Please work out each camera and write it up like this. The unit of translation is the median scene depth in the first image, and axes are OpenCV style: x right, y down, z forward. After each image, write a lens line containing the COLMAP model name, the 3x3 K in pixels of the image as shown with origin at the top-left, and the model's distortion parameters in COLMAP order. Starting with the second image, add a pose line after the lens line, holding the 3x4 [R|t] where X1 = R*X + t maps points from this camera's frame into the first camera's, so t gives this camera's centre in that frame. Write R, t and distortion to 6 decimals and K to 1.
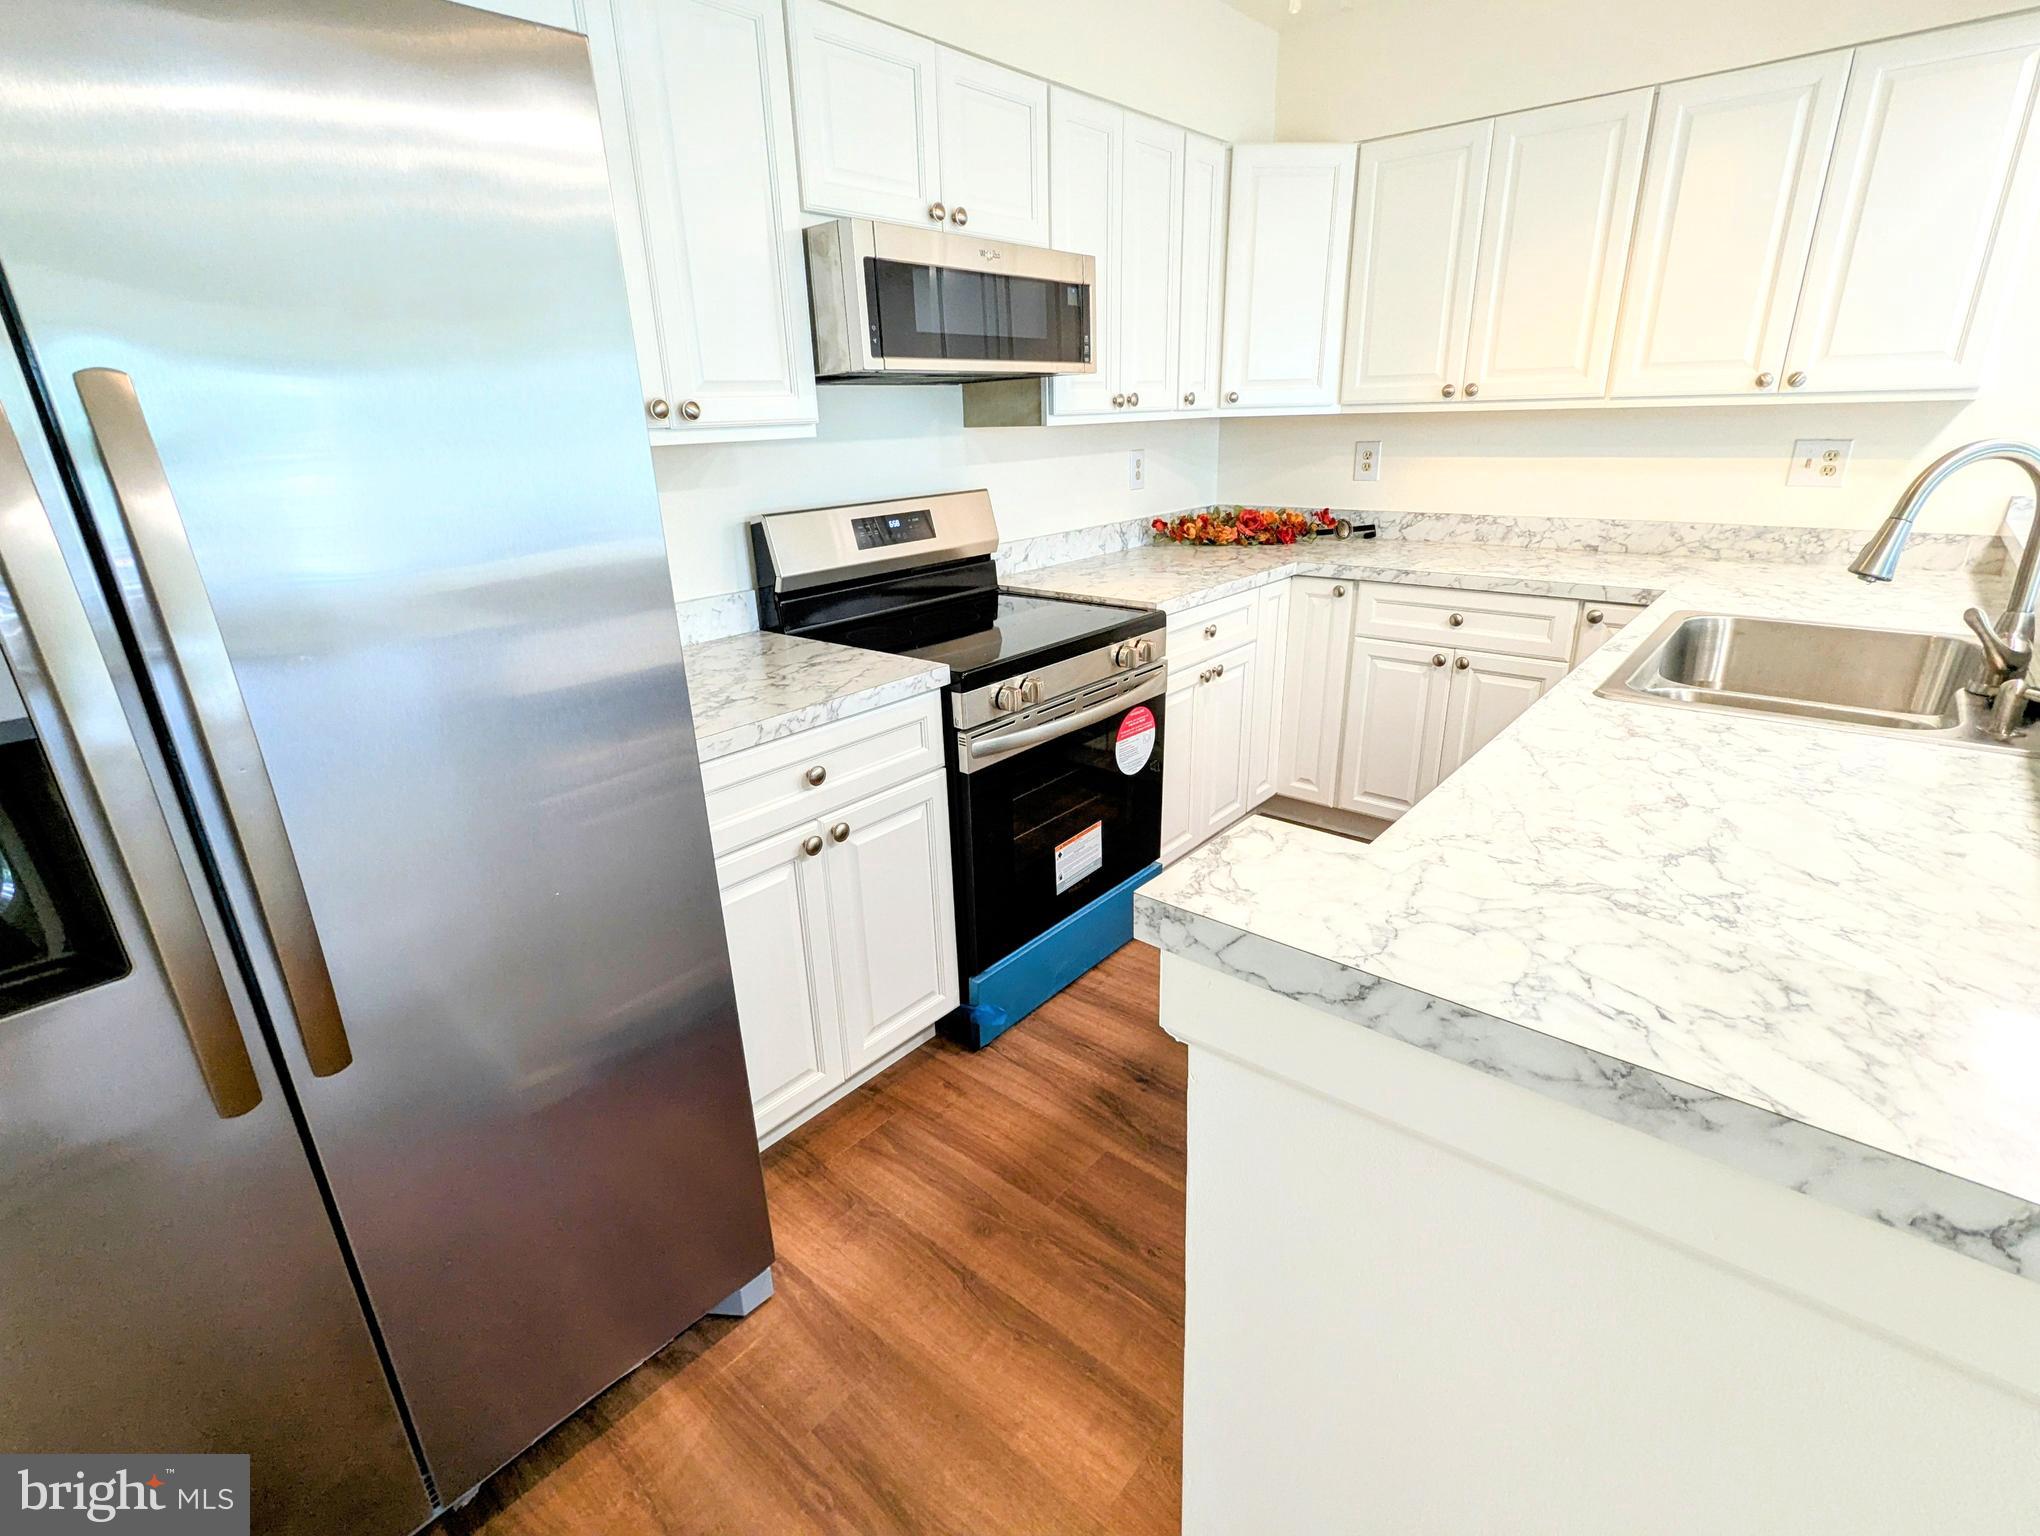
lens RADIAL K [[968.3, 0, 1014.3], [0, 968.3, 765.3], [0, 0, 1]] dist [0.001040, -0.001351]
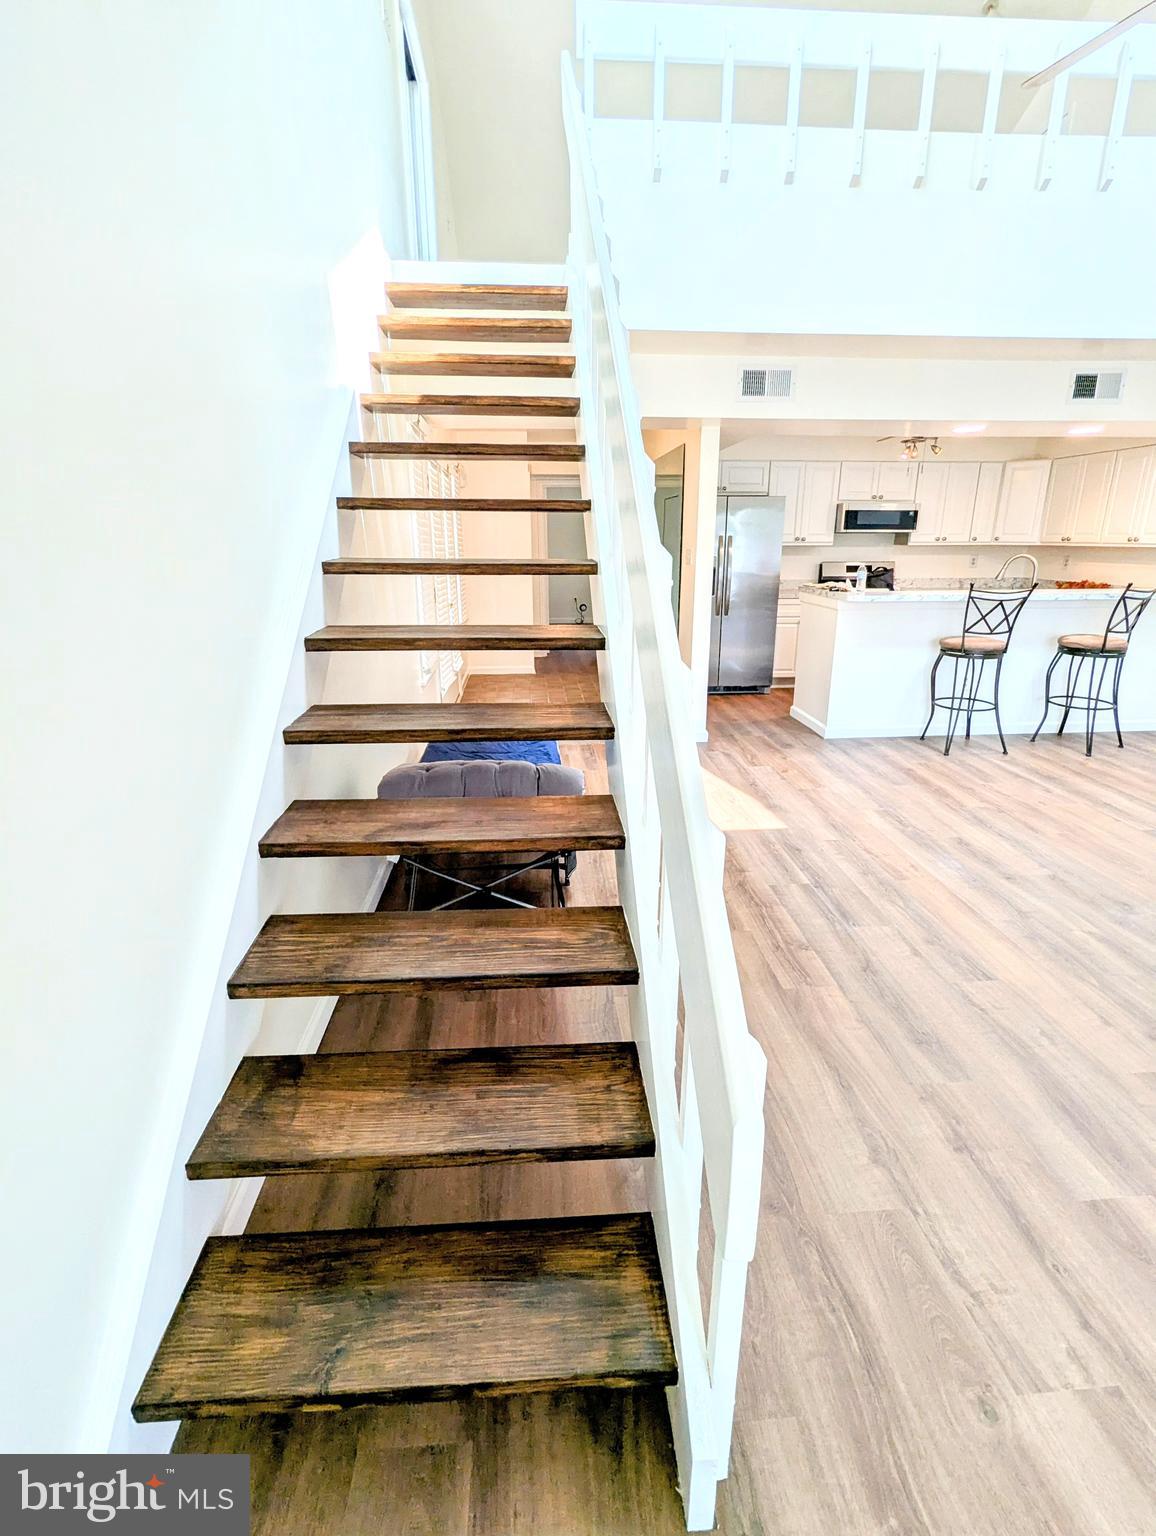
lens RADIAL K [[729.1, 0, 580.2], [0, 729.1, 762.5], [0, 0, 1]] dist [0.001040, -0.001351]
pose [[0.701292, 0.237608, -0.672109, 1.343249], [-0.263238, 0.962498, 0.065600, 0.658891], [0.662491, 0.130920, 0.737540, -1.963008]]
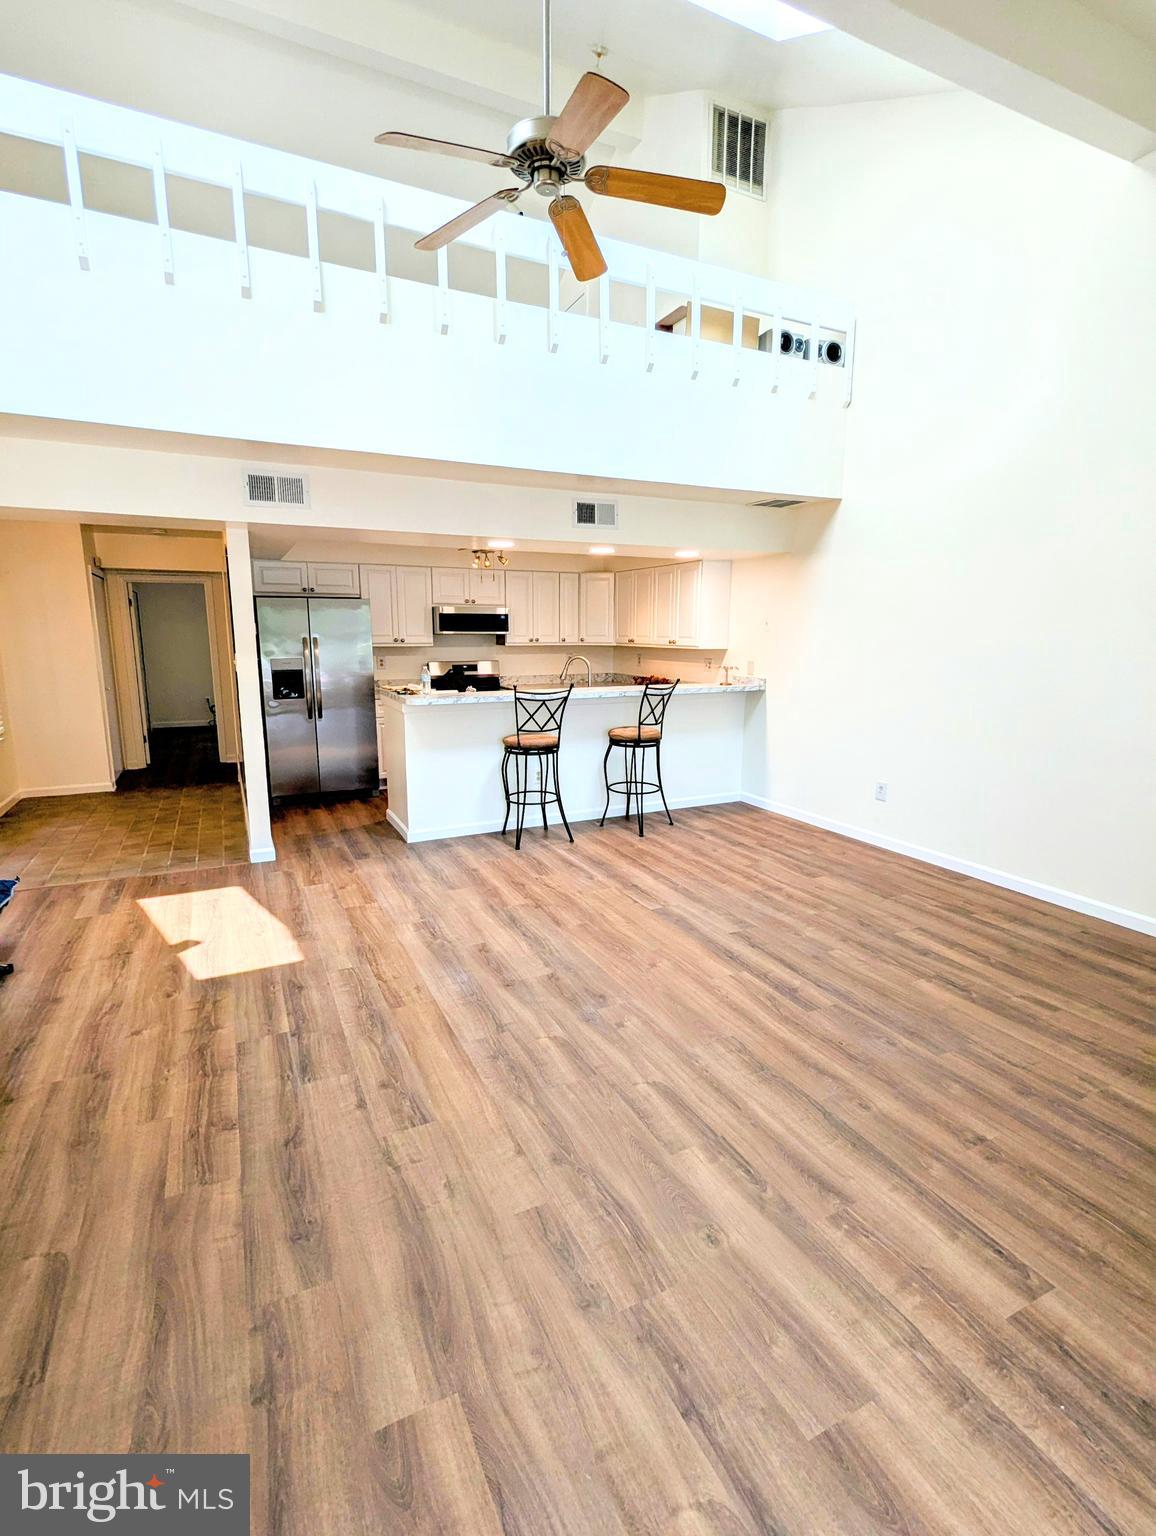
lens RADIAL K [[729.1, 0, 578.2], [0, 729.1, 760.4], [0, 0, 1]] dist [0.001040, -0.001351]
pose [[0.915597, 0.101794, -0.388998, 1.641793], [-0.165558, 0.977054, -0.134002, 0.497972], [0.366432, 0.187094, 0.911441, -1.651667]]
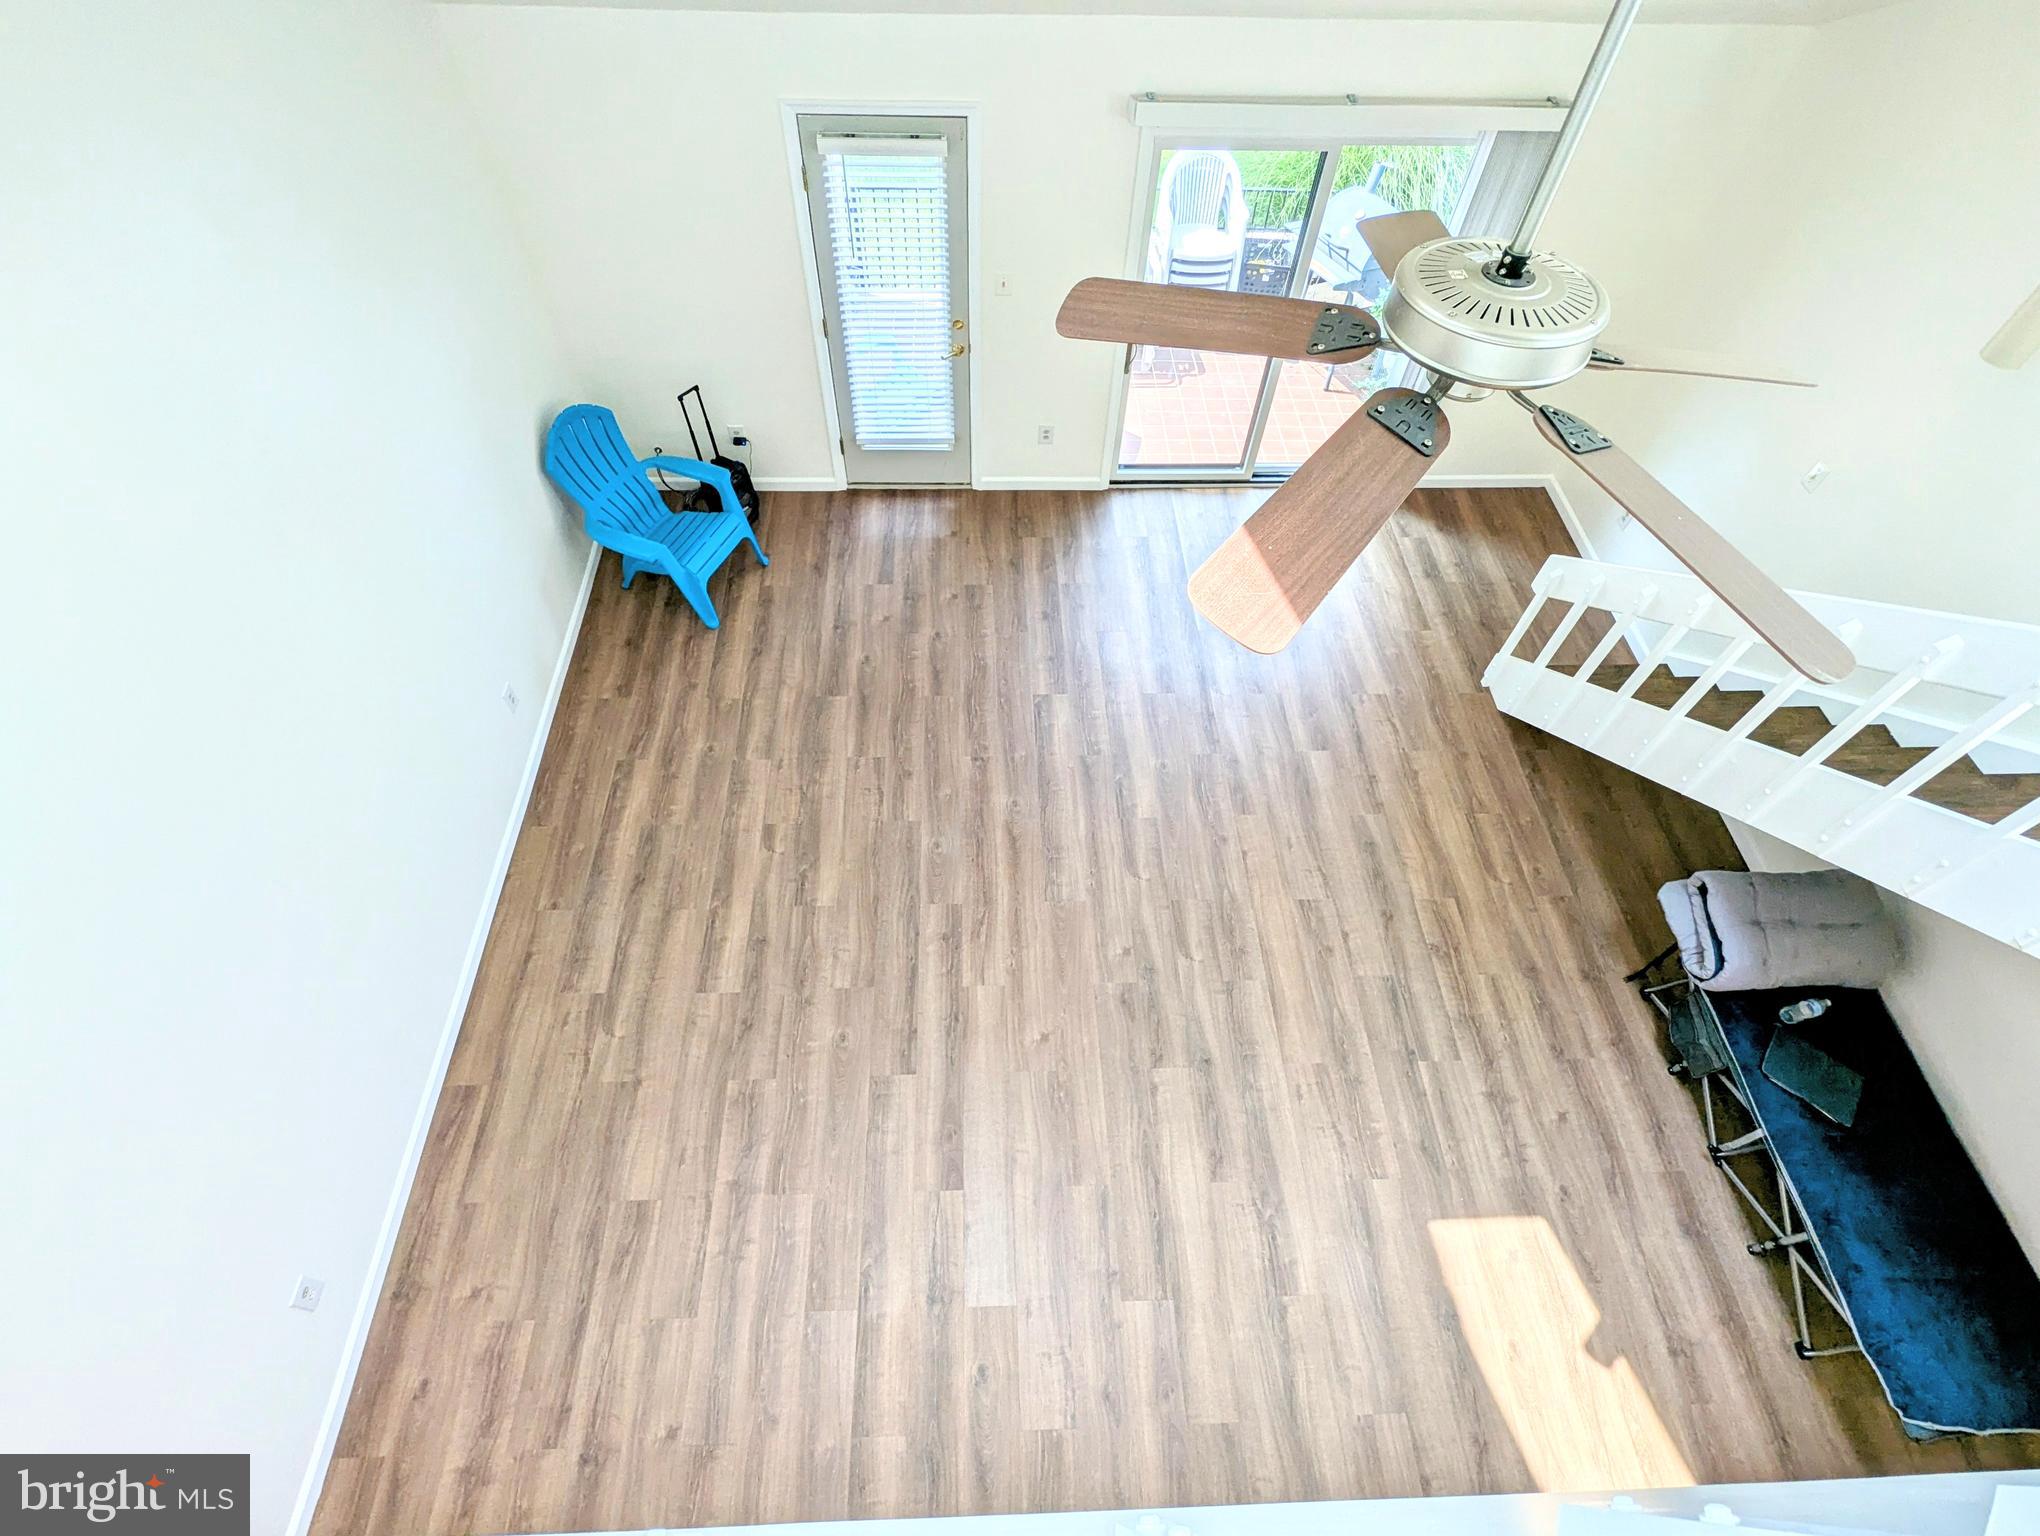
lens RADIAL K [[968.3, 0, 1017.6], [0, 968.3, 767.7], [0, 0, 1]] dist [0.001040, -0.001351]
pose [[-0.676953, -0.596188, 0.431618, 0.834965], [0.248539, 0.366810, 0.896481, -1.062150], [-0.692793, 0.714150, -0.100138, -0.356167]]
